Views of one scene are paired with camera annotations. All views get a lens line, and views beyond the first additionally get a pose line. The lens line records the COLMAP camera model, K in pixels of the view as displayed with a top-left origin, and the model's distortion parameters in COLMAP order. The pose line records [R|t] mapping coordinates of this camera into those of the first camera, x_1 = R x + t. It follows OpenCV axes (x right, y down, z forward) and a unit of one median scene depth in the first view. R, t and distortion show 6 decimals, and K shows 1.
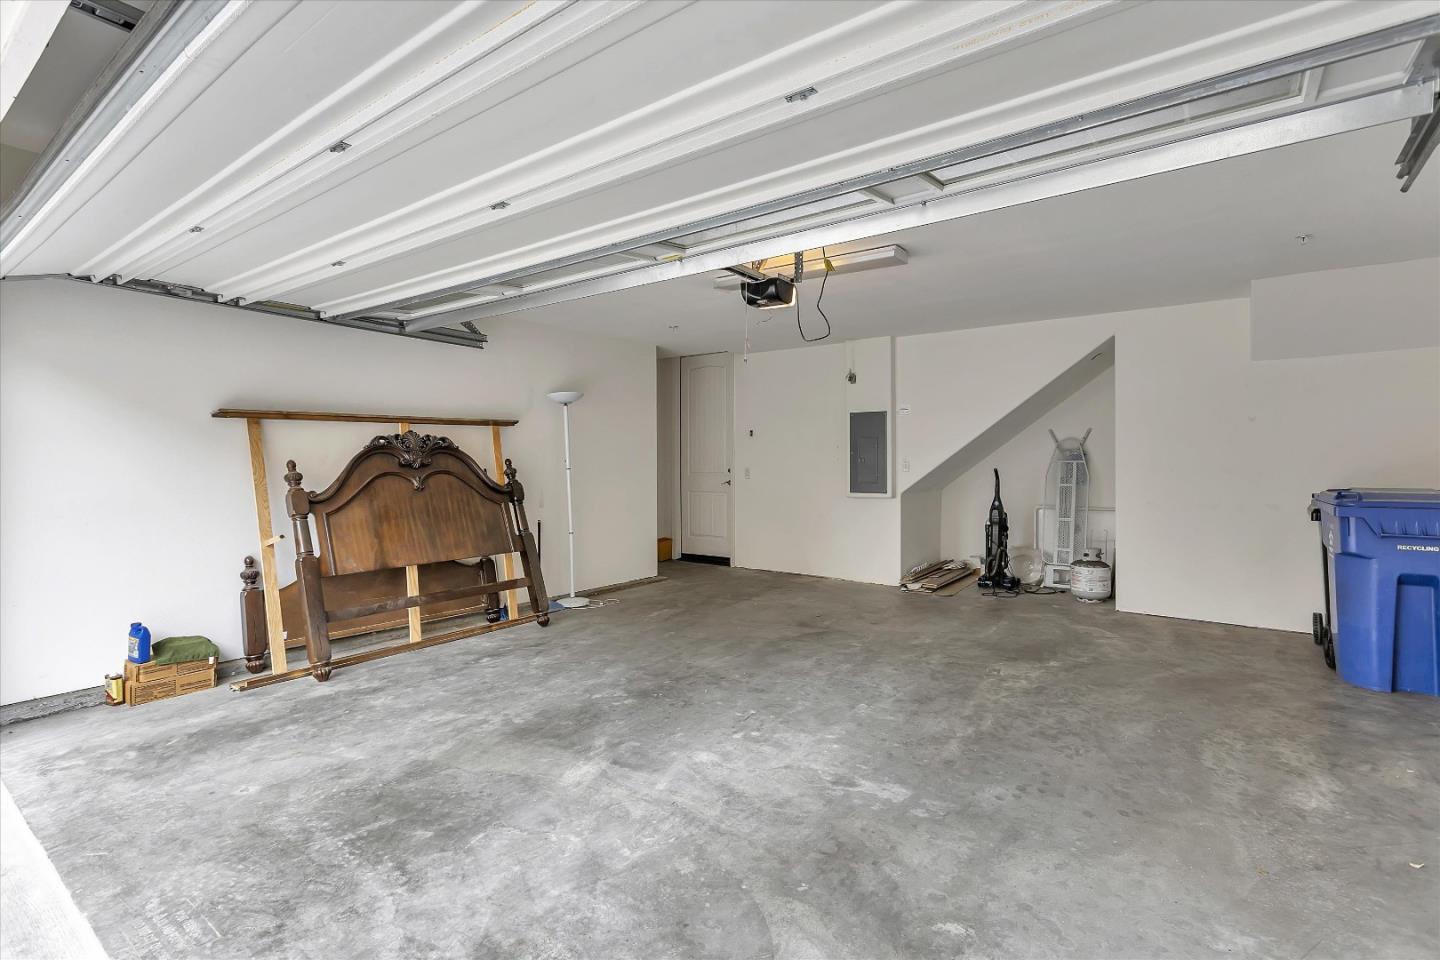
lens RADIAL K [[685.2, 0, 719.0], [0, 685.2, 479.4], [0, 0, 1]] dist [0.003273, -0.000510]
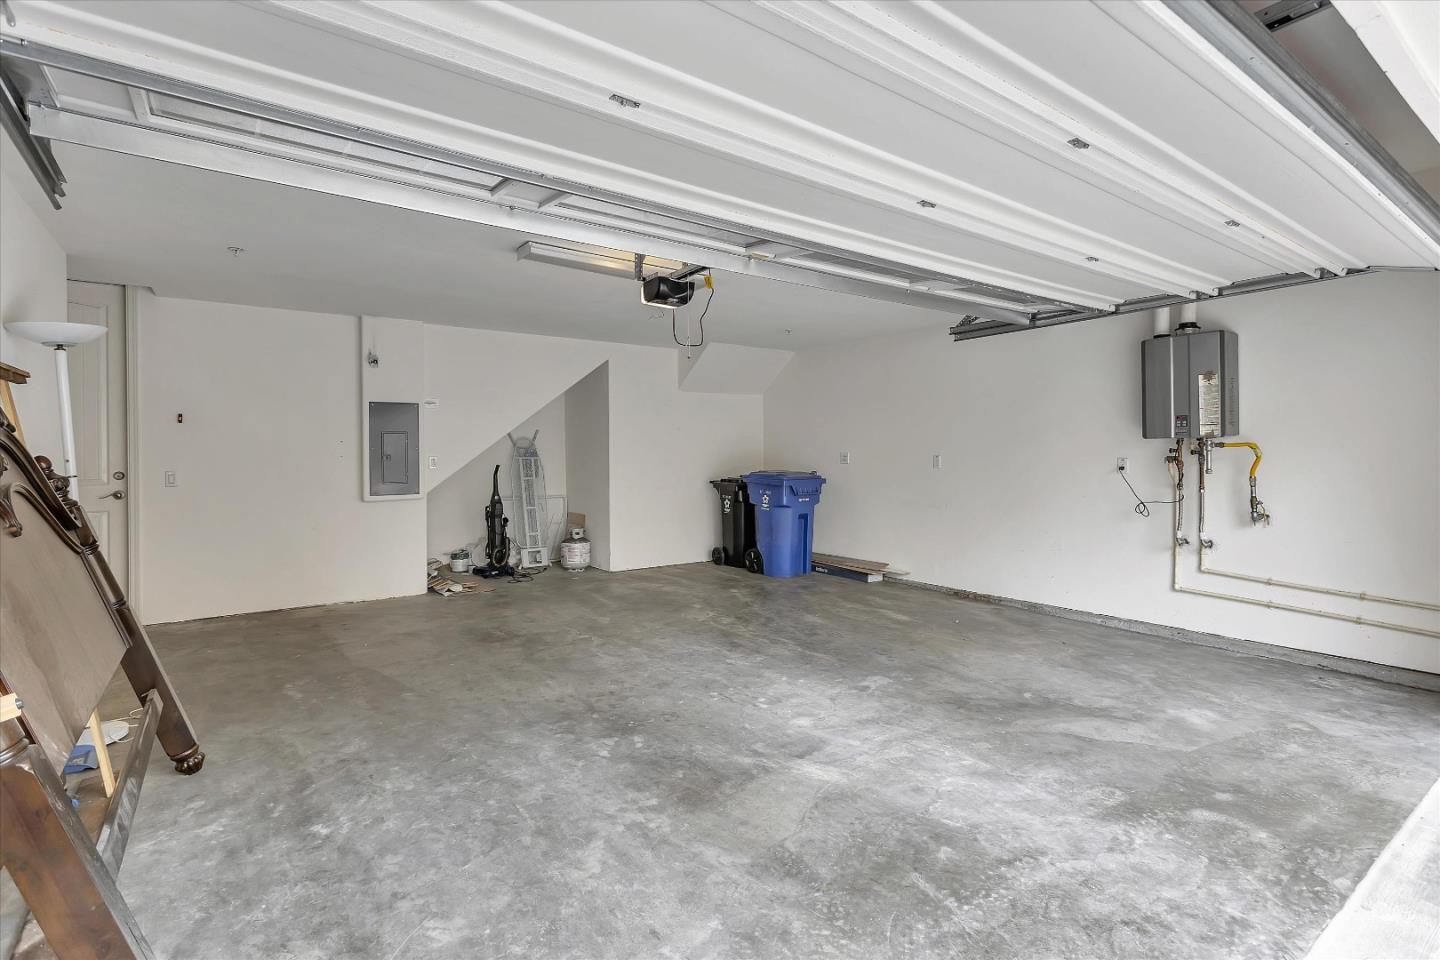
lens RADIAL K [[685.2, 0, 706.0], [0, 685.2, 456.2], [0, 0, 1]] dist [0.003273, -0.000510]
pose [[0.299770, -0.000630, 0.954011, -1.050069], [0.033368, 0.999395, -0.009825, -0.016666], [-0.953428, 0.034779, 0.299610, 0.750100]]
